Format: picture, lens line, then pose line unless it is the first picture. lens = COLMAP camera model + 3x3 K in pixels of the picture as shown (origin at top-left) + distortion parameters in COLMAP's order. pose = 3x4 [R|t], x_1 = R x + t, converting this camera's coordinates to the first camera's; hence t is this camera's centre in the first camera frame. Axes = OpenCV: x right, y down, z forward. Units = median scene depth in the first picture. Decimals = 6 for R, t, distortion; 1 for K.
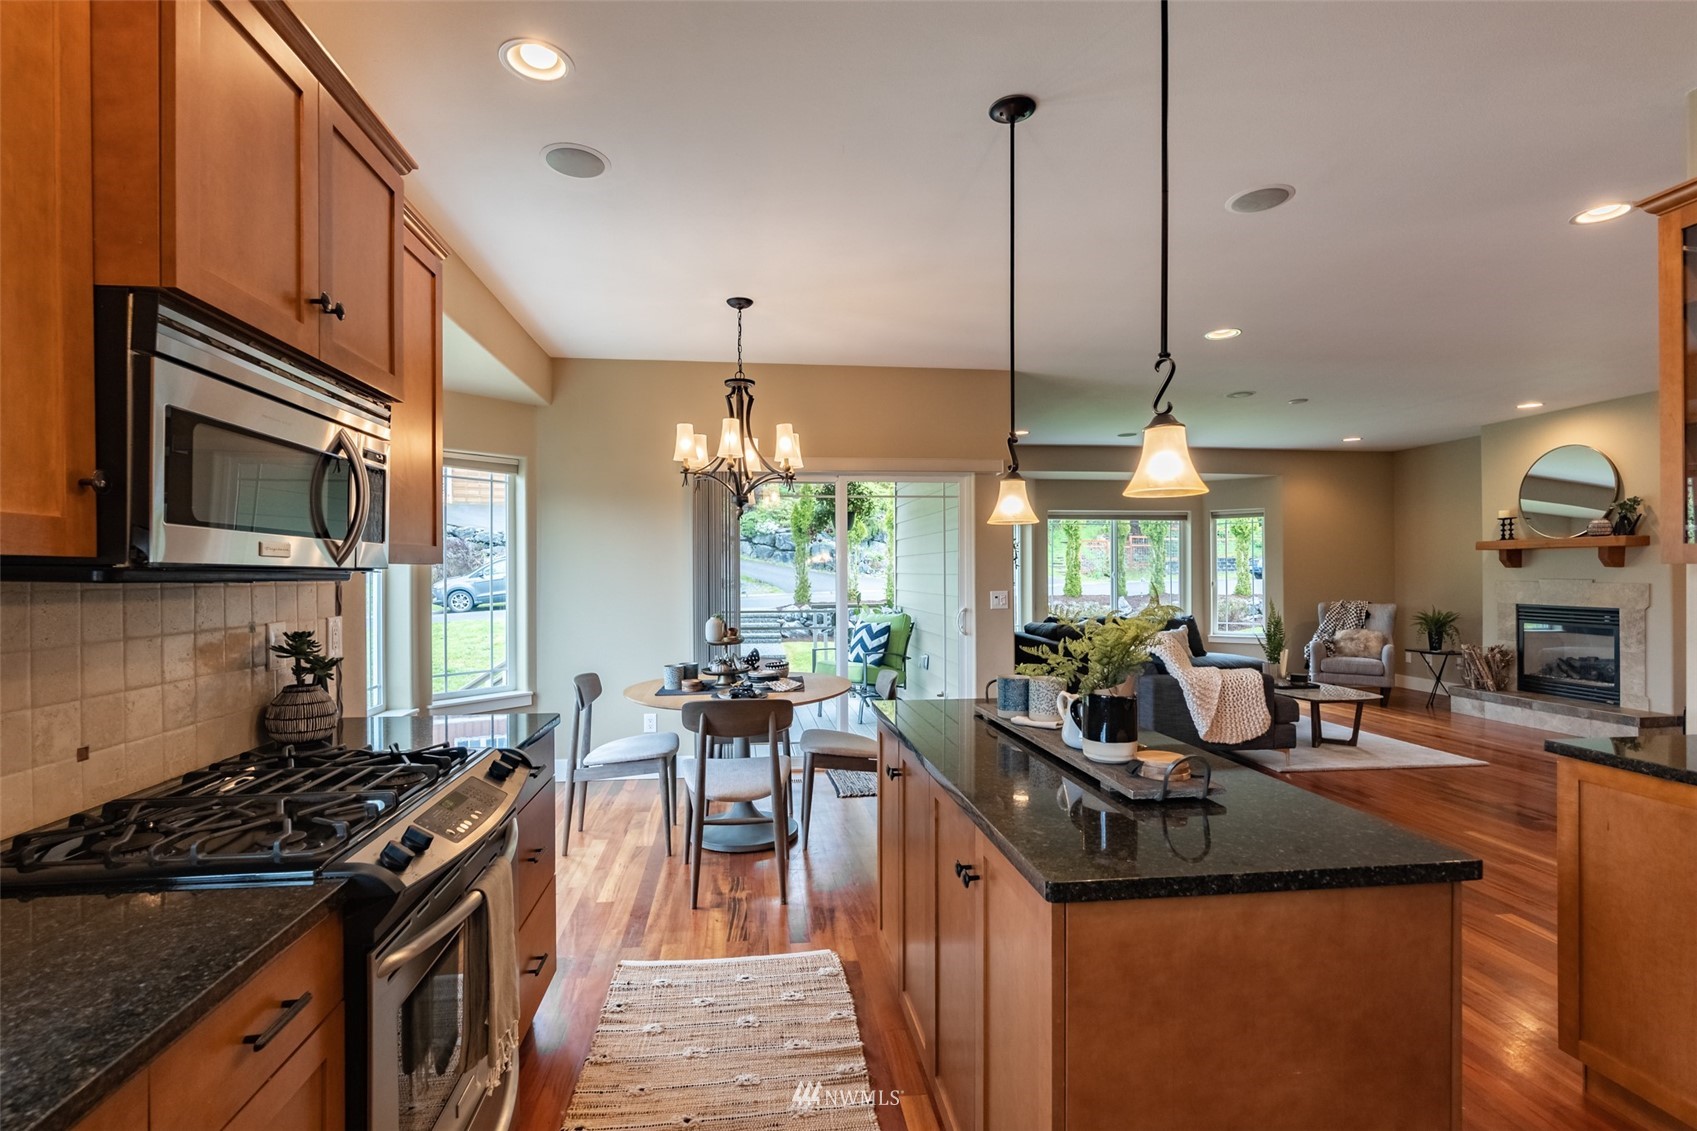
lens RADIAL K [[786.5, 0, 840.4], [0, 786.5, 562.9], [0, 0, 1]] dist [-0.012248, 0.007219]
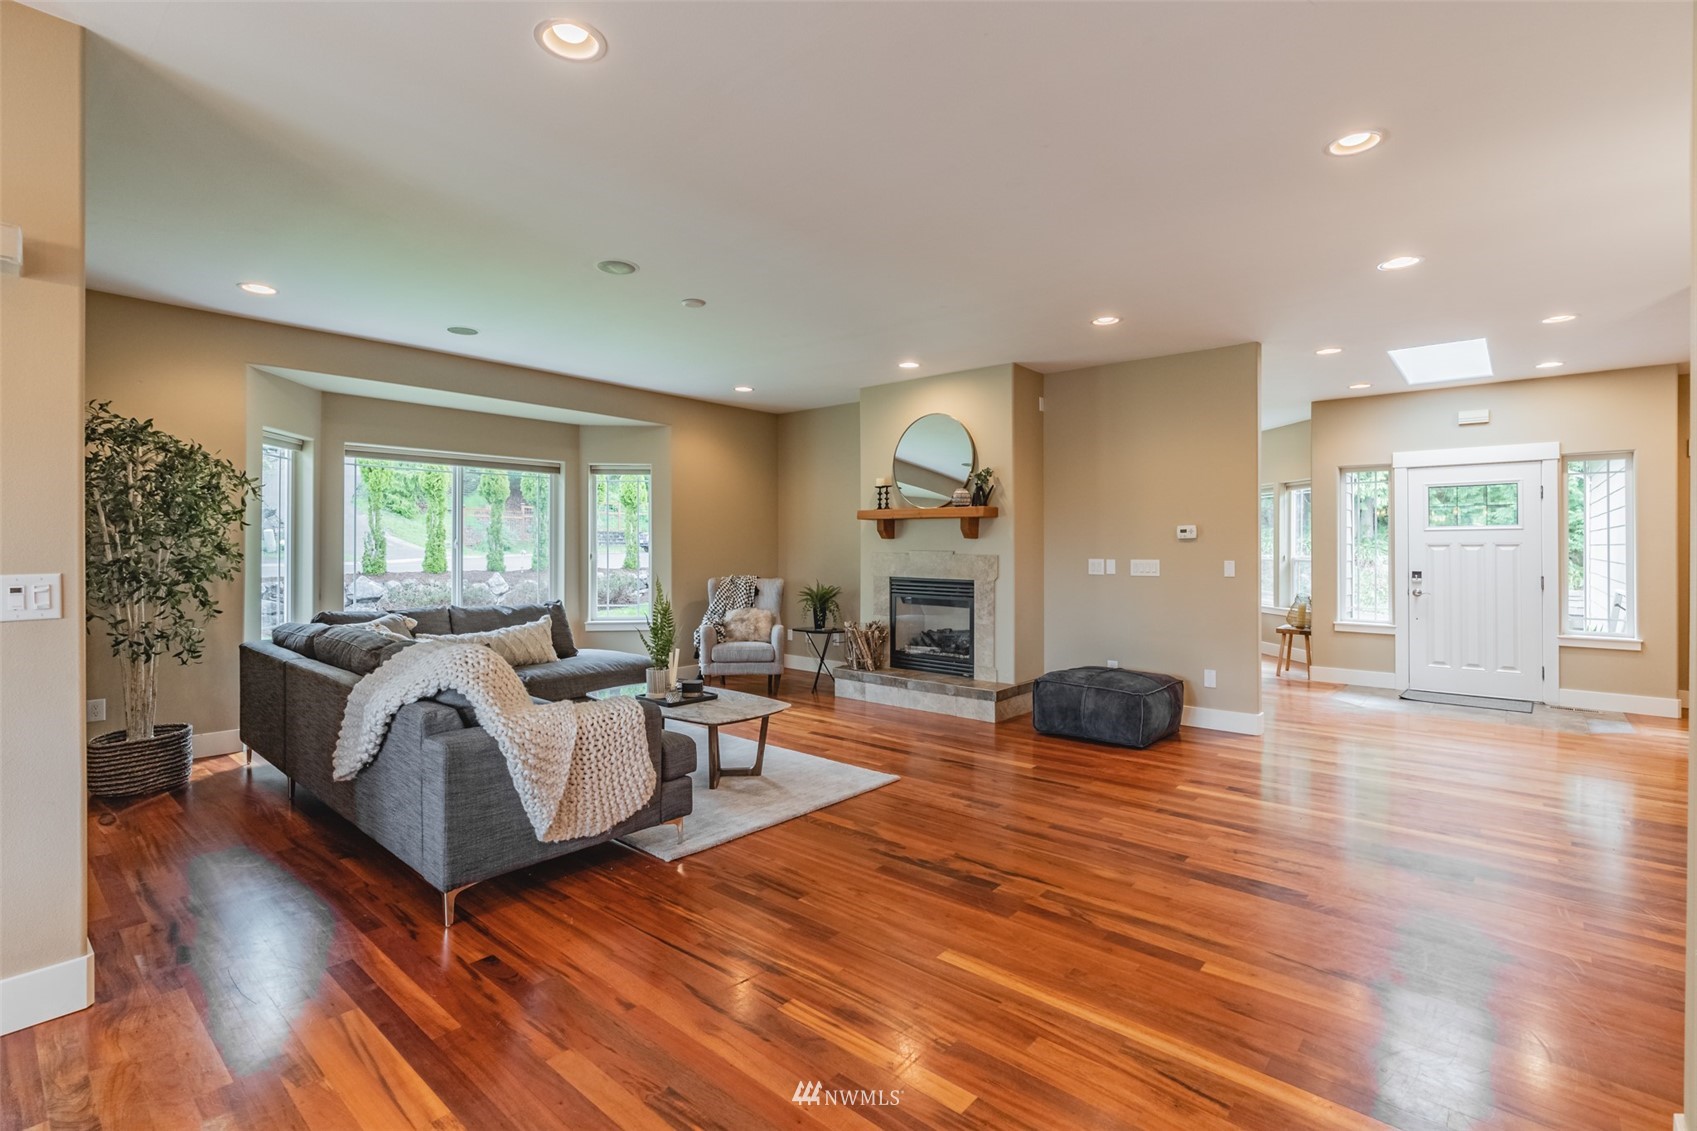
lens RADIAL K [[786.5, 0, 840.4], [0, 786.5, 562.9], [0, 0, 1]] dist [-0.012248, 0.007219]
pose [[0.745199, -0.007771, 0.666797, 0.180807], [-0.014454, 0.999509, 0.027802, 0.009827], [-0.666686, -0.030355, 0.744721, 0.328989]]
